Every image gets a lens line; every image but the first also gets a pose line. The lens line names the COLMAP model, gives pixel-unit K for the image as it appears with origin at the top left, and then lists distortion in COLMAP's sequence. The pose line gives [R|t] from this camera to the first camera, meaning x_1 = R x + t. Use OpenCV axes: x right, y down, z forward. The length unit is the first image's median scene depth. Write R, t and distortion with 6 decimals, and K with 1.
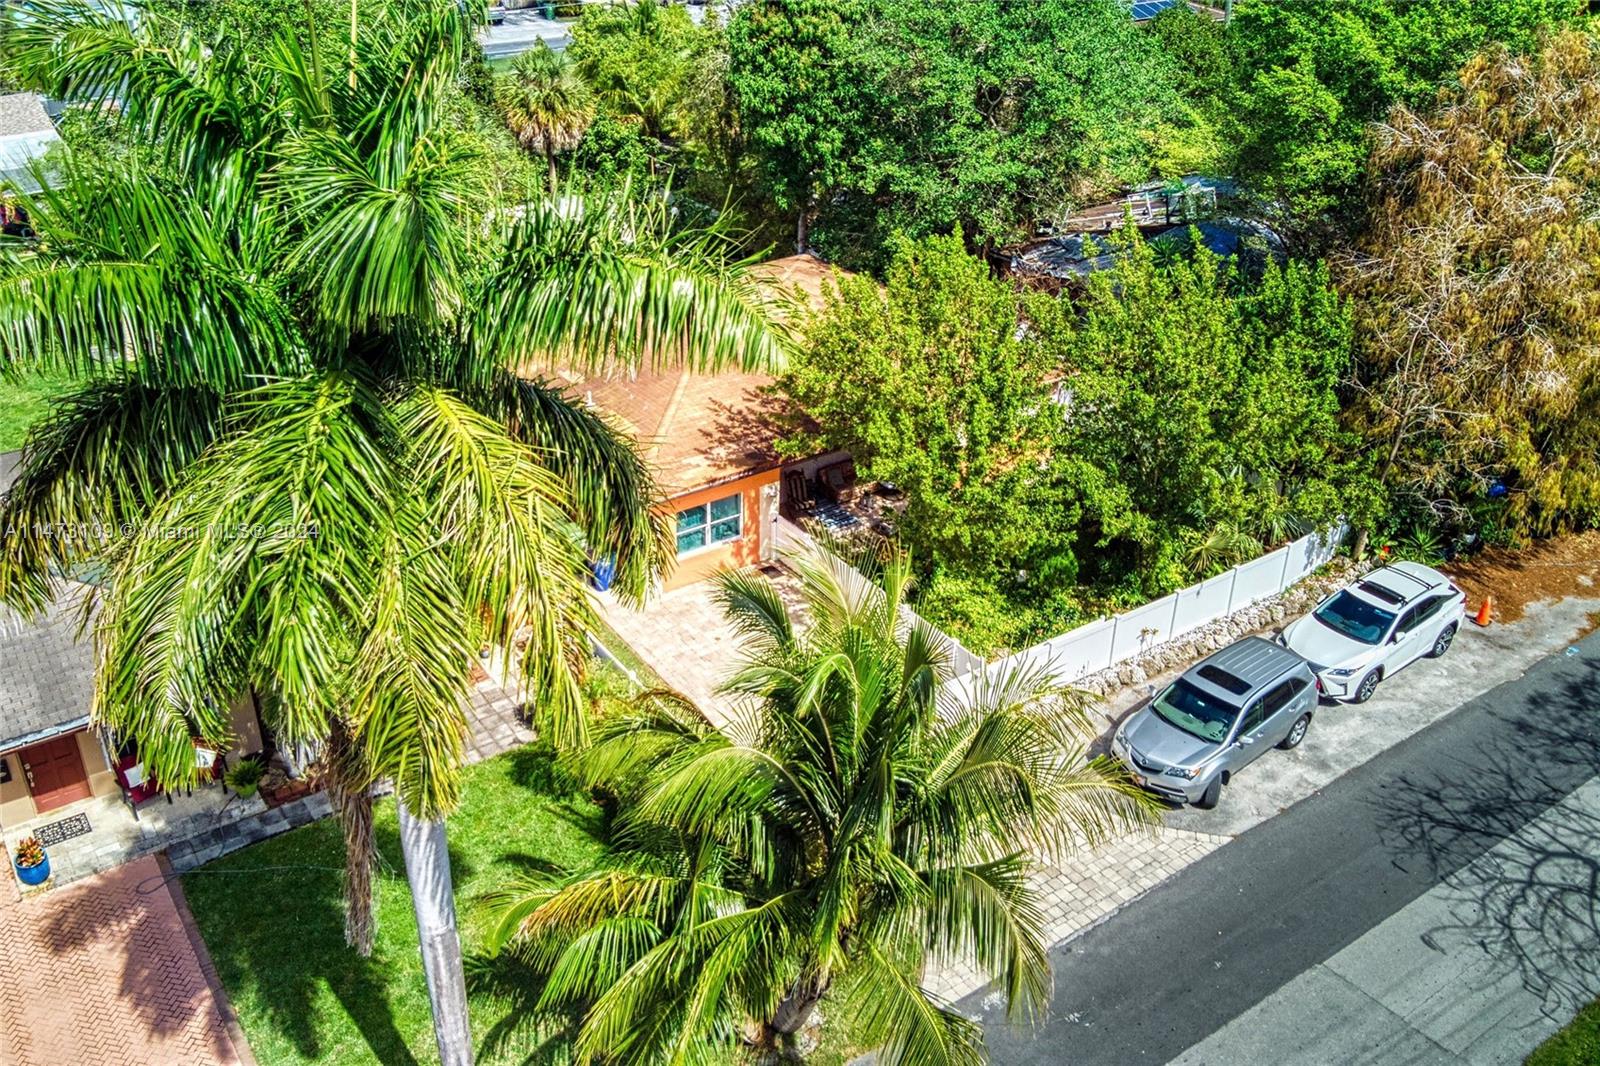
lens RADIAL K [[1284.4, 0, 800.0], [0, 1284.4, 533.0], [0, 0, 1]] dist [0.009128, 0.001815]
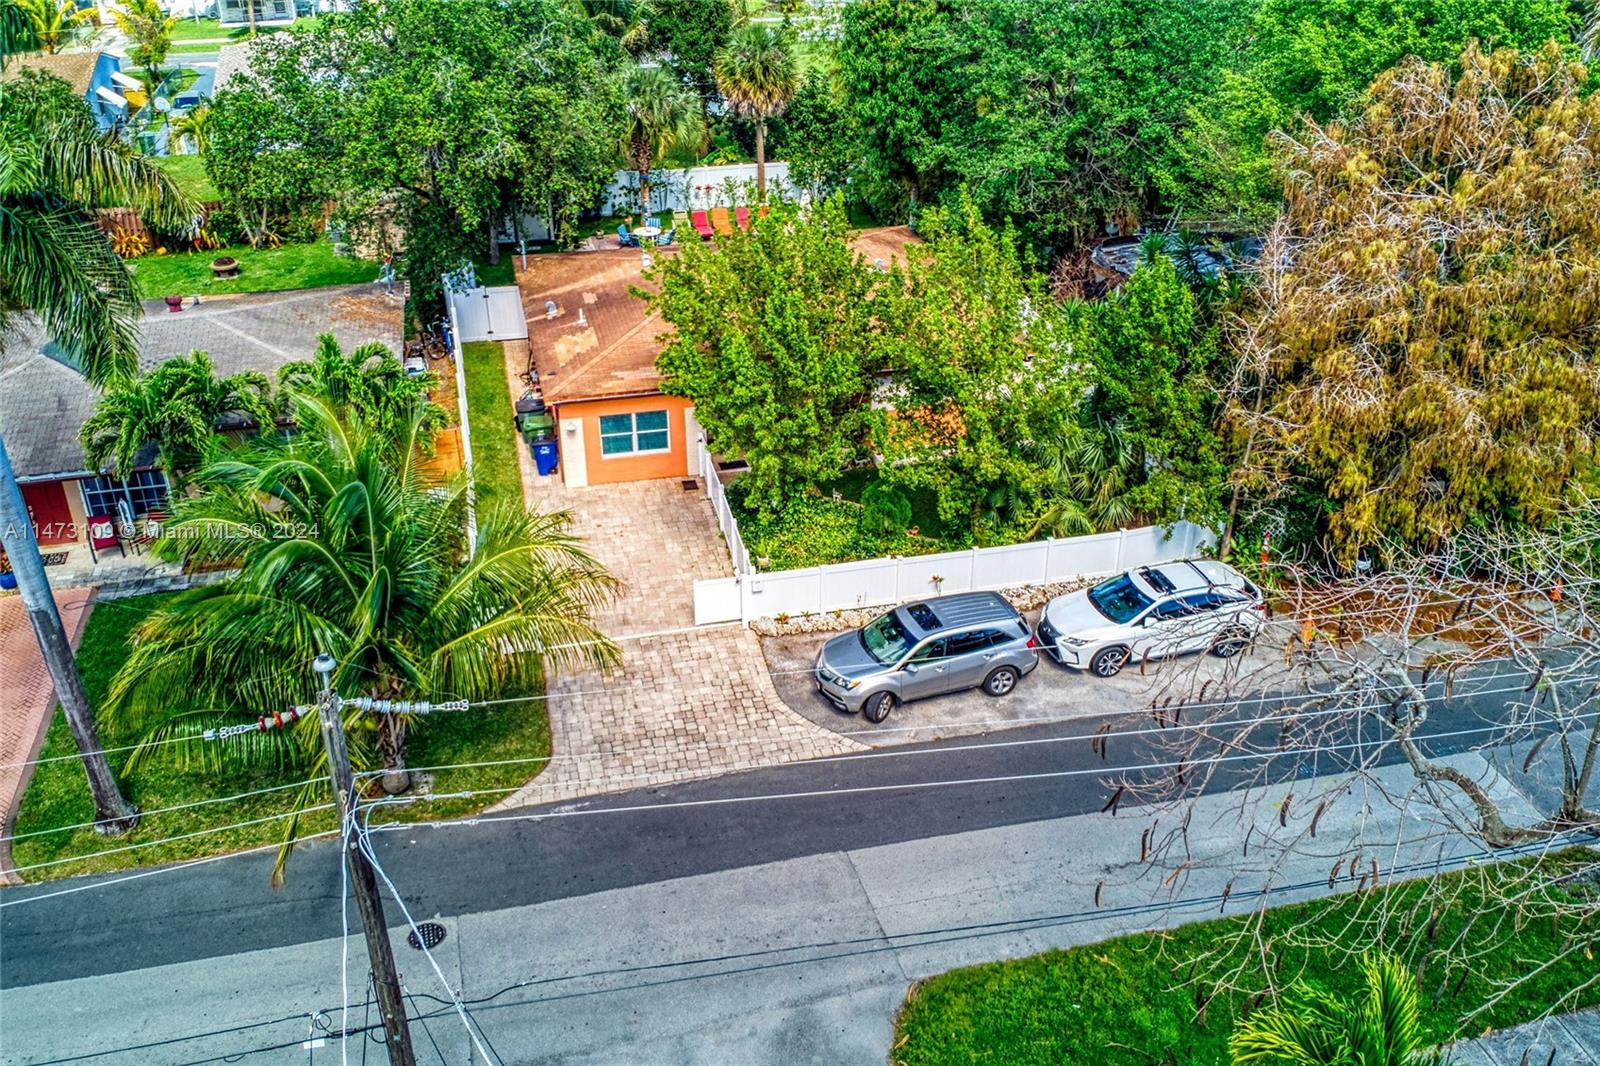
lens RADIAL K [[1284.4, 0, 800.0], [0, 1284.4, 533.0], [0, 0, 1]] dist [0.009128, 0.001815]
pose [[0.941780, 0.166625, -0.292040, 0.476837], [-0.163604, 0.985908, 0.034919, 0.019385], [0.293743, 0.014893, 0.955768, -0.073854]]
